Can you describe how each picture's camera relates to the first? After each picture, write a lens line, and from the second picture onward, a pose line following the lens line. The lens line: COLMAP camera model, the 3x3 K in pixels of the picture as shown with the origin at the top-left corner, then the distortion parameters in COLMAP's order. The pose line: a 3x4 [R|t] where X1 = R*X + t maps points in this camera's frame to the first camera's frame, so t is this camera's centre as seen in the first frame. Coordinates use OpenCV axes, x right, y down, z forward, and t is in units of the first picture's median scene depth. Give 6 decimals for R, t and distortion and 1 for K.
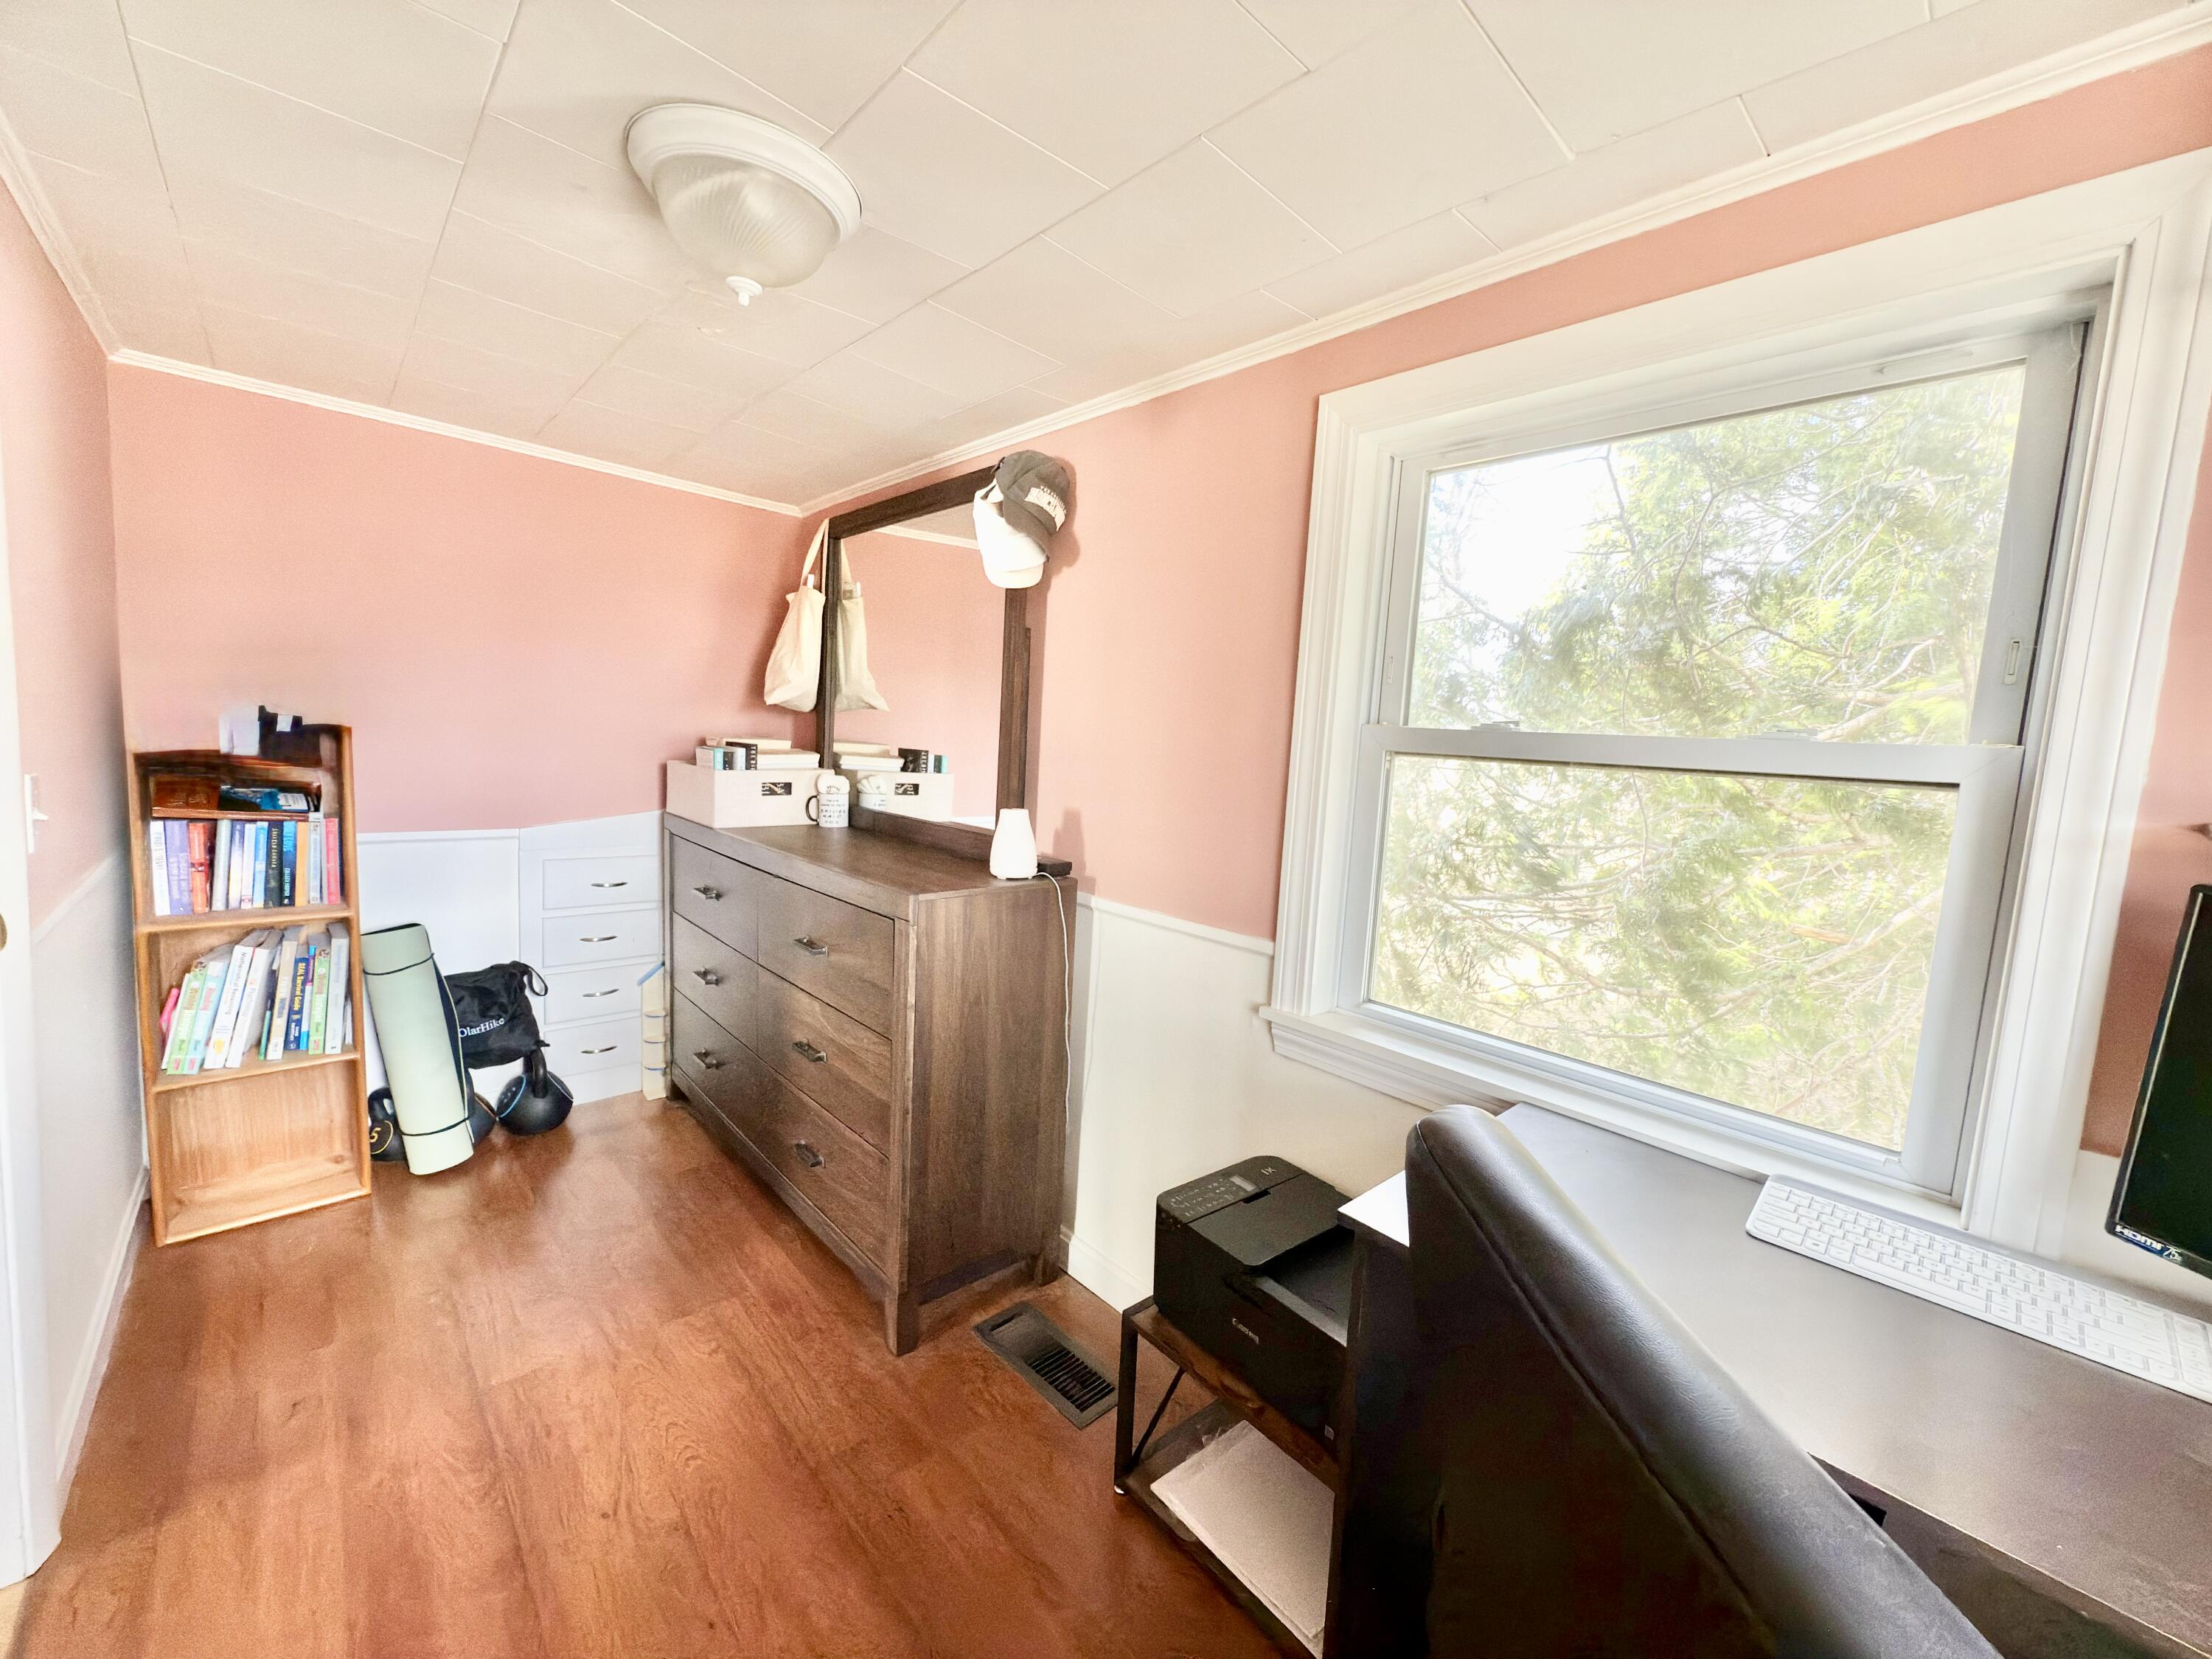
lens RADIAL K [[877.6, 0, 1107.3], [0, 877.6, 831.4], [0, 0, 1]] dist [0.001080, -0.000466]
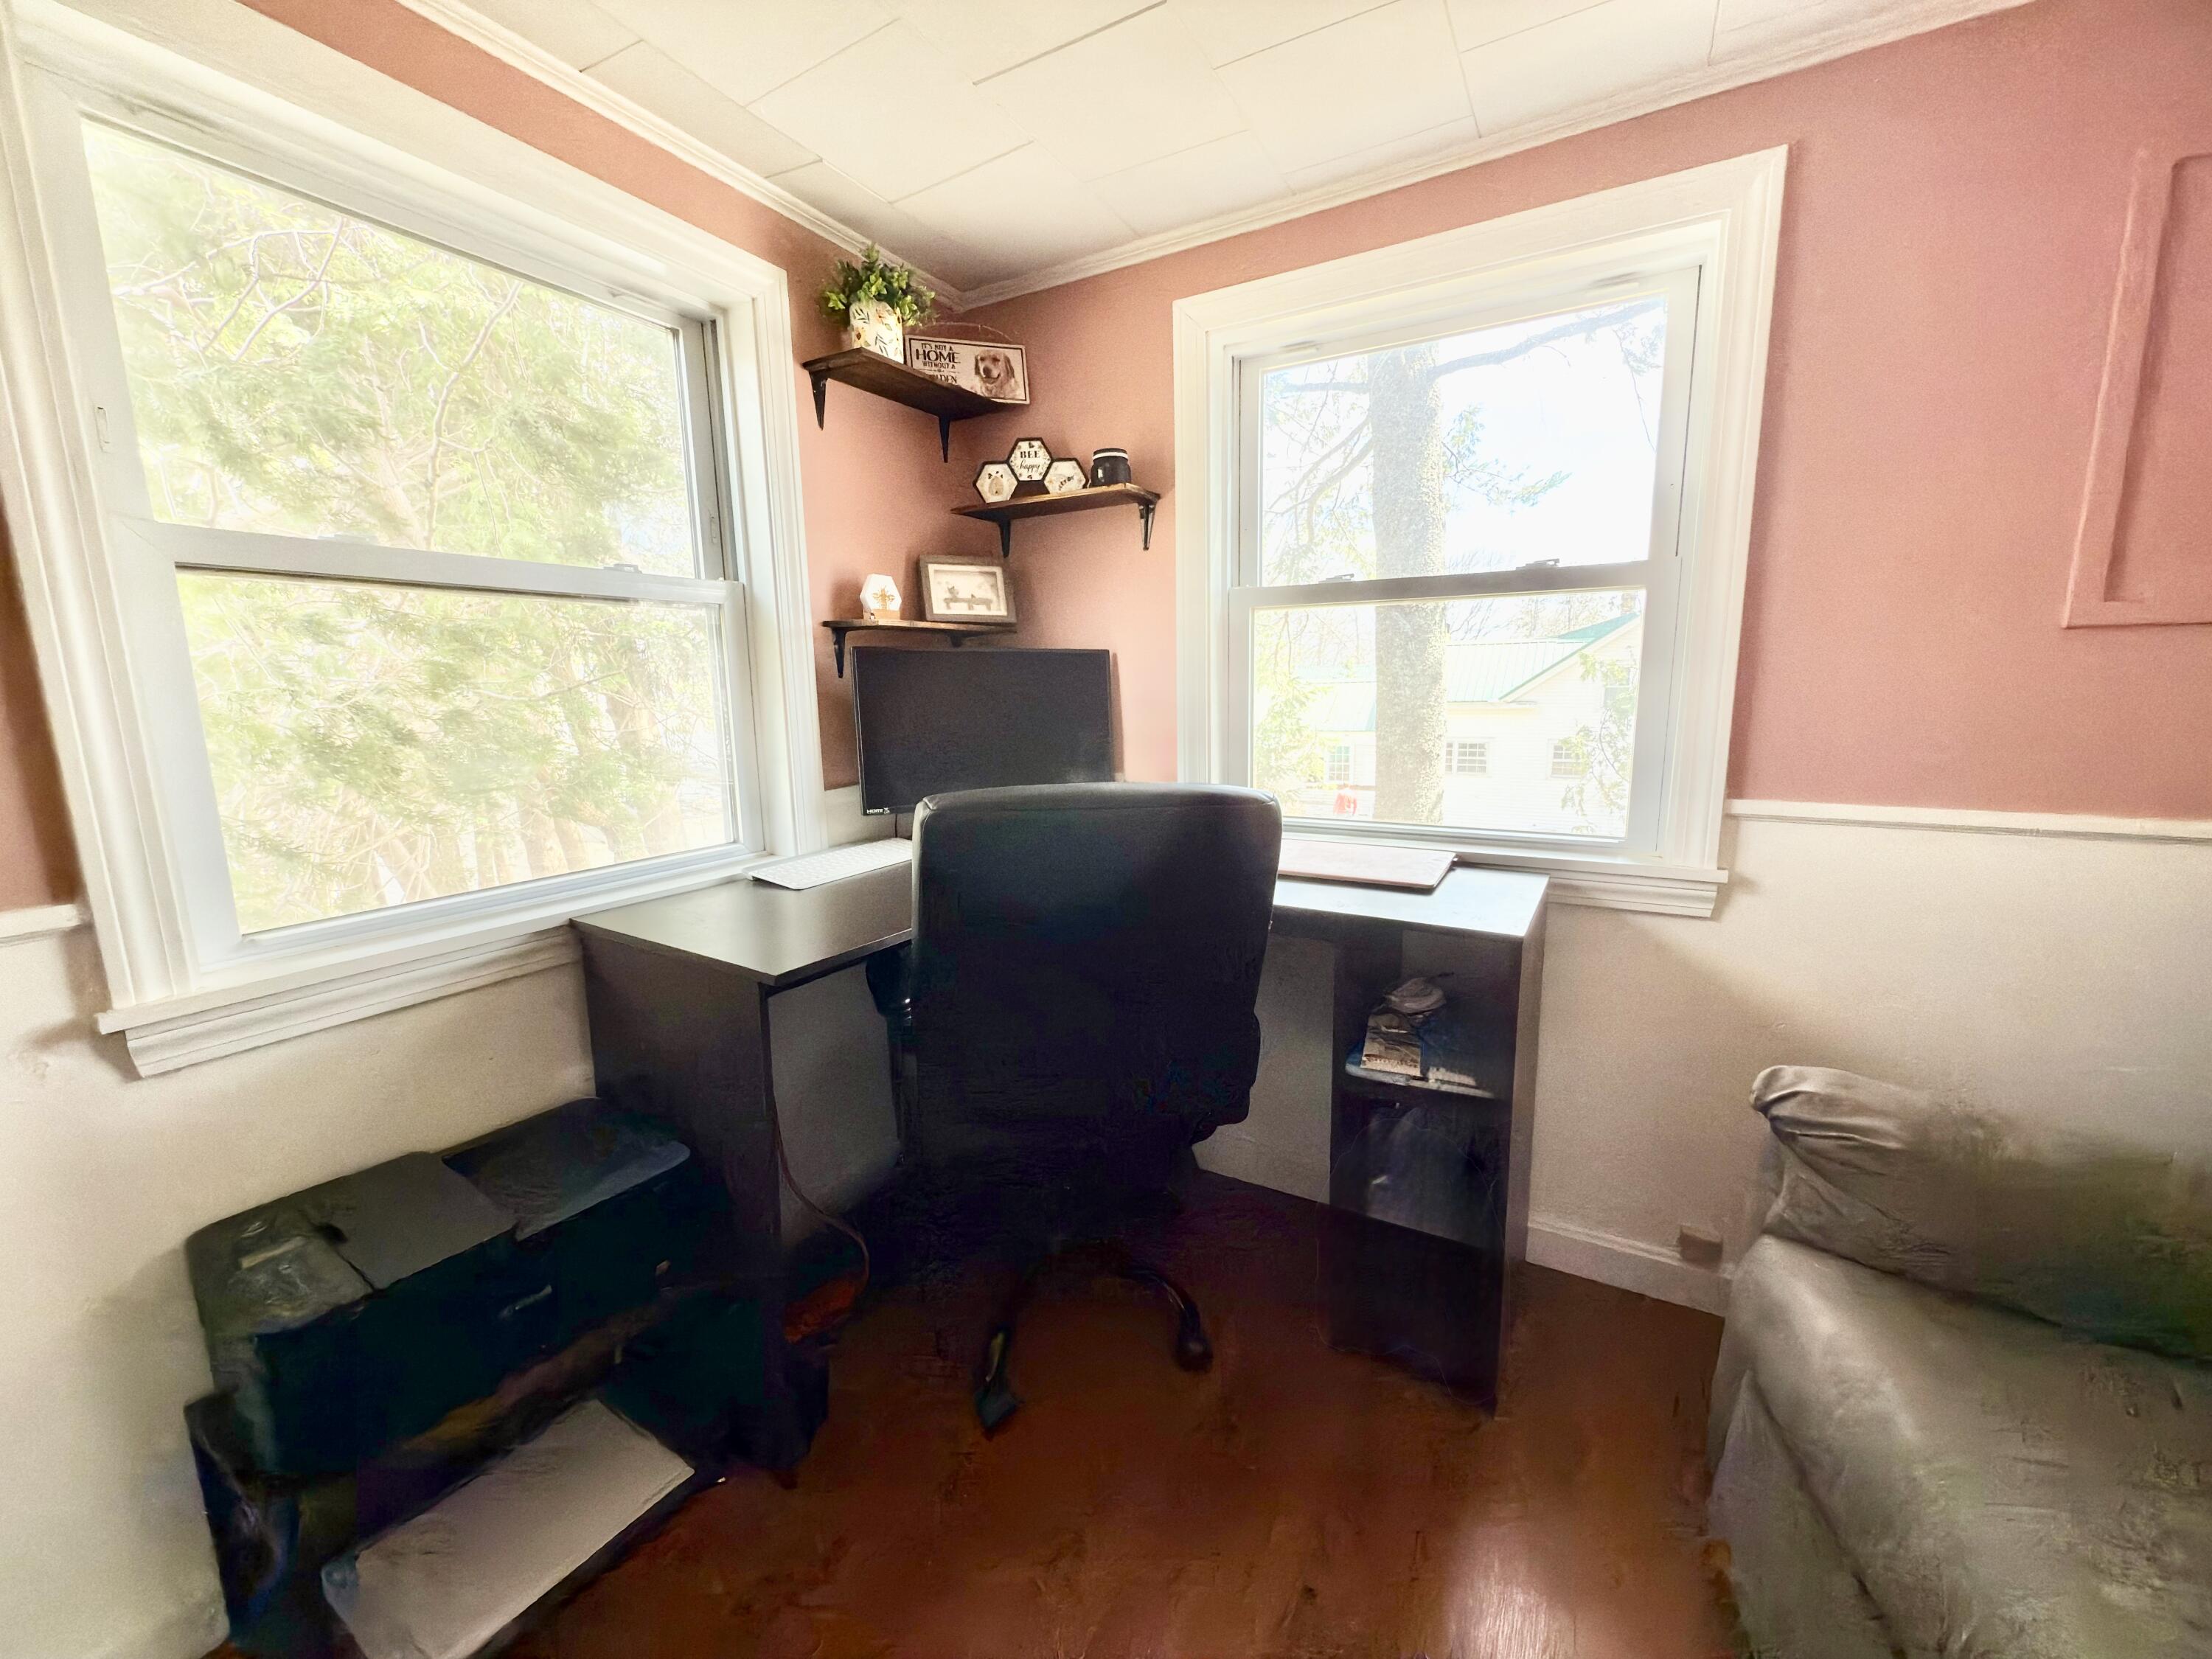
lens RADIAL K [[877.6, 0, 1111.6], [0, 877.6, 838.3], [0, 0, 1]] dist [0.001080, -0.000466]
pose [[-0.309735, -0.225170, 0.923776, -0.524225], [0.089384, 0.960357, 0.264056, -0.001447], [-0.946612, 0.164358, -0.277329, 0.521117]]
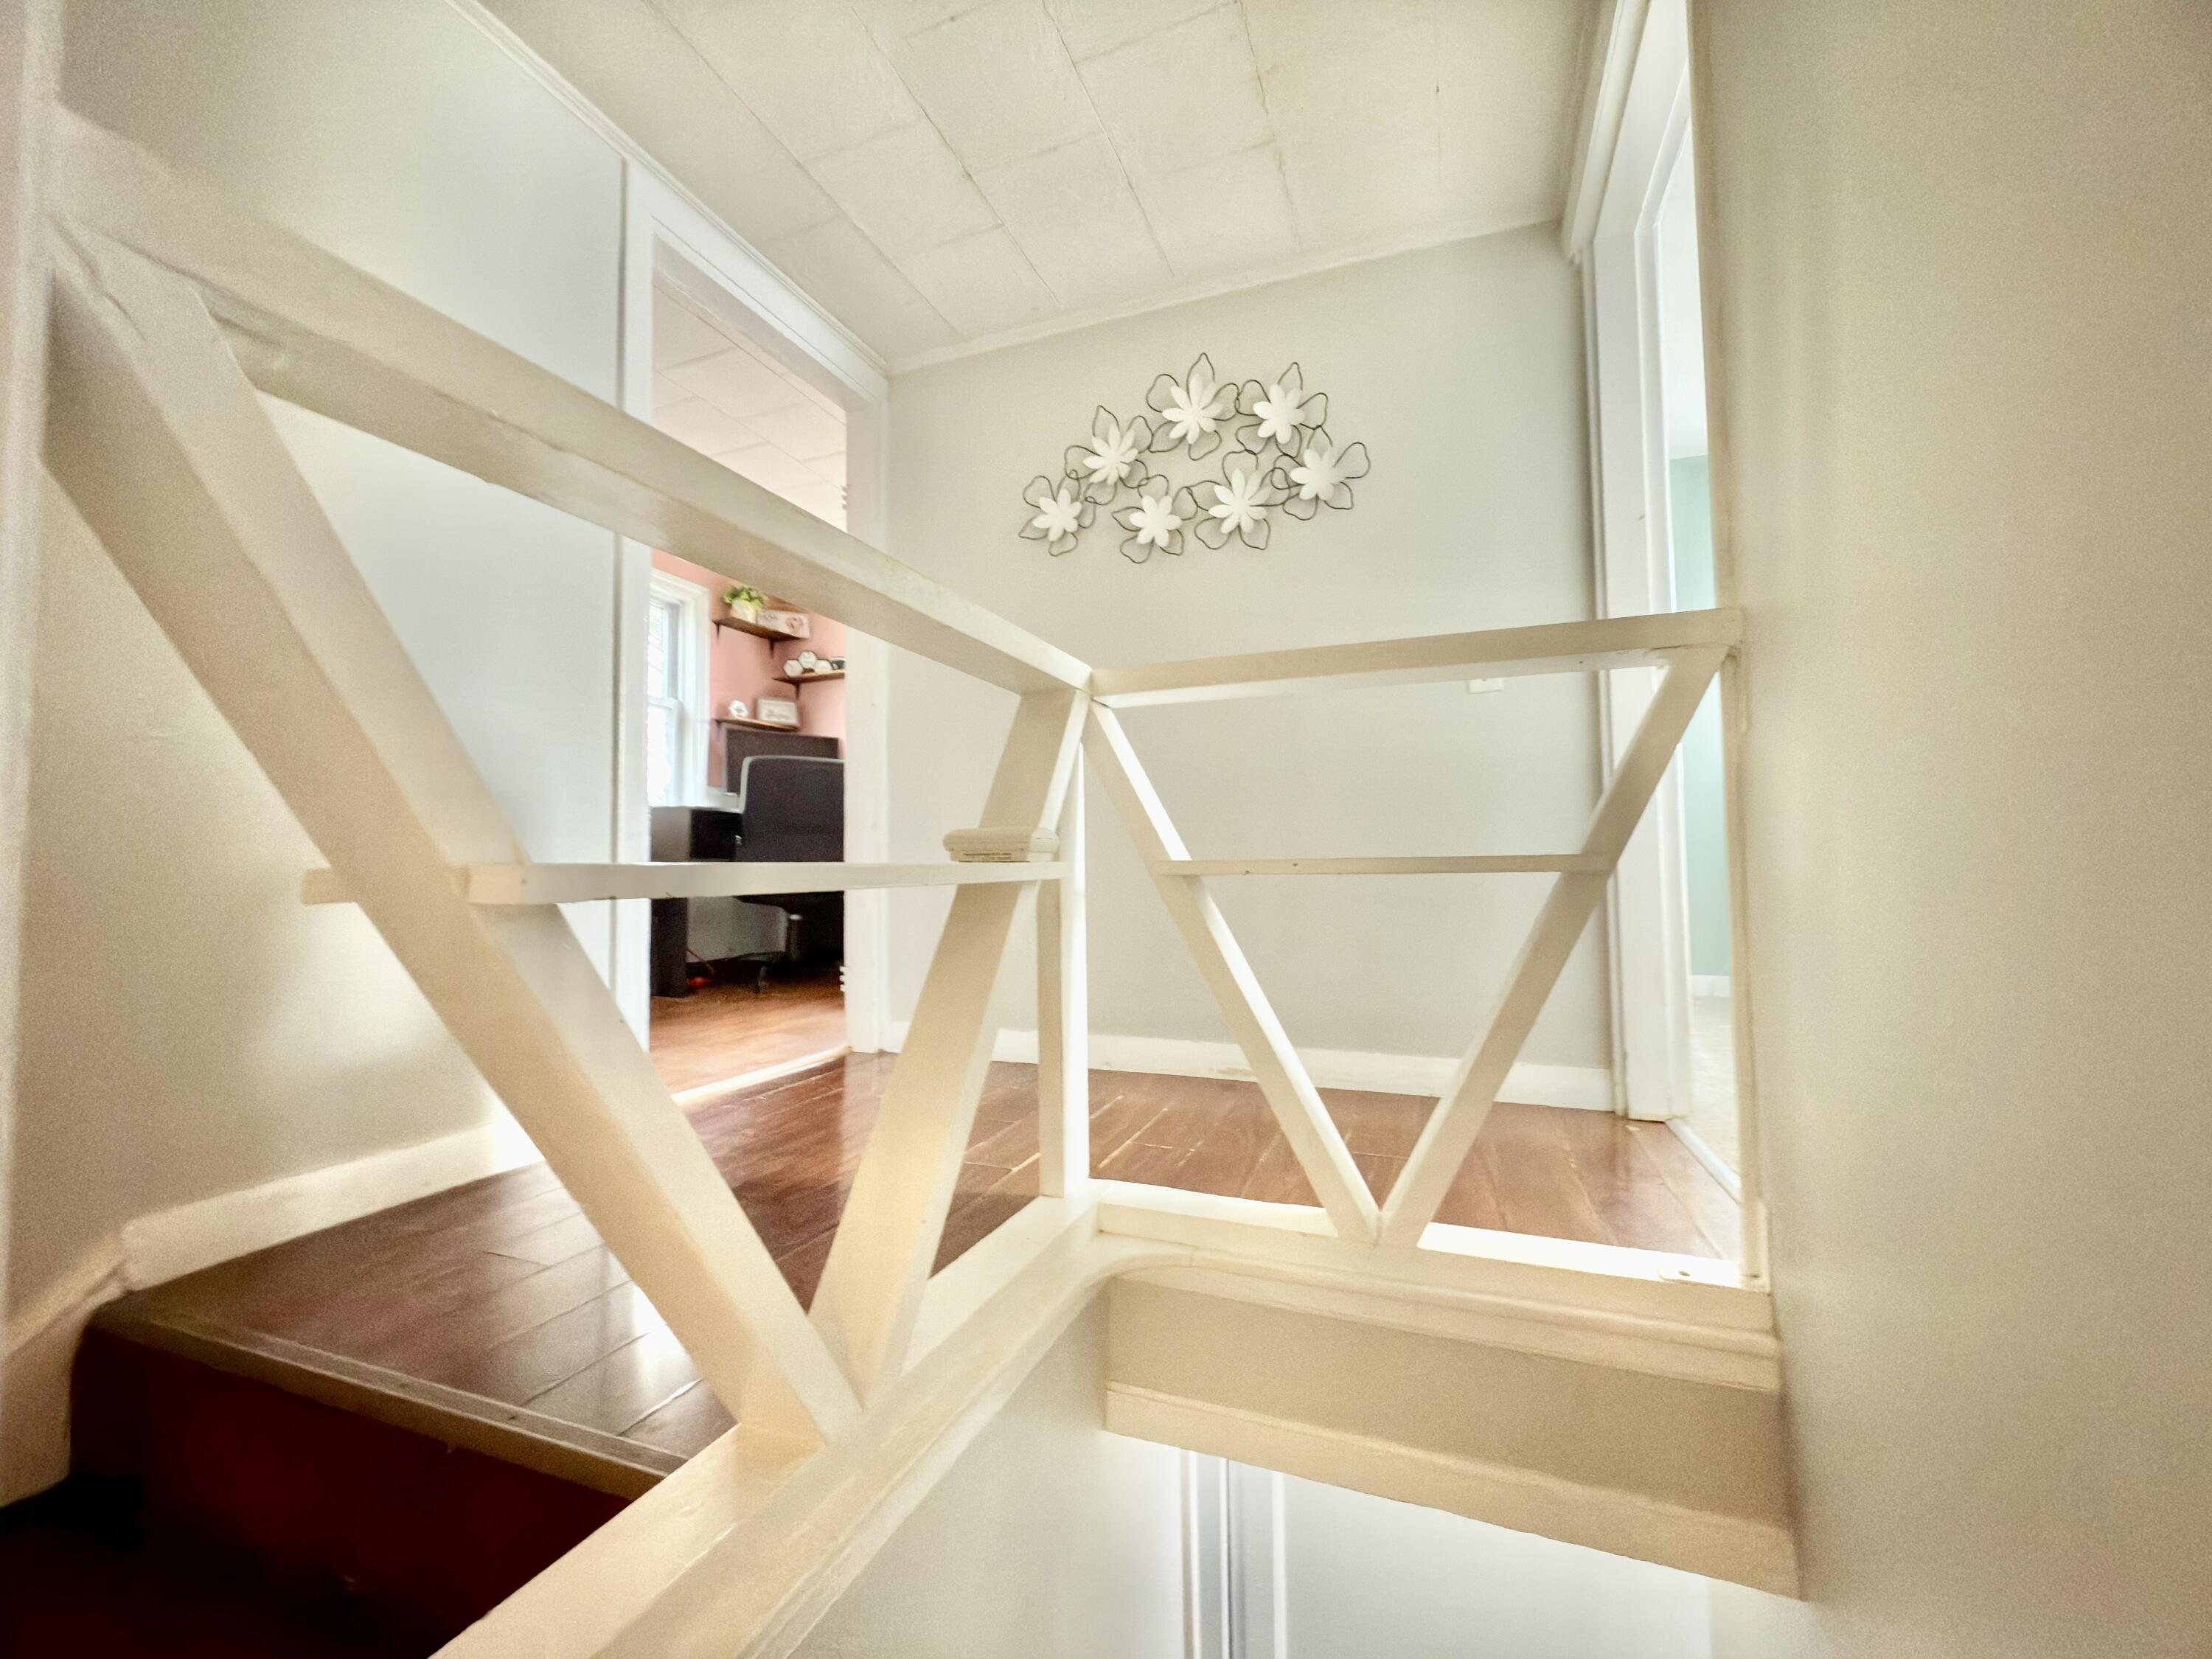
lens RADIAL K [[877.6, 0, 1112.3], [0, 877.6, 825.7], [0, 0, 1]] dist [0.001080, -0.000466]
pose [[-0.456526, -0.024381, 0.889376, -2.230562], [0.068072, 0.995737, 0.062239, 0.231998], [-0.887102, 0.088955, -0.452920, 0.669750]]
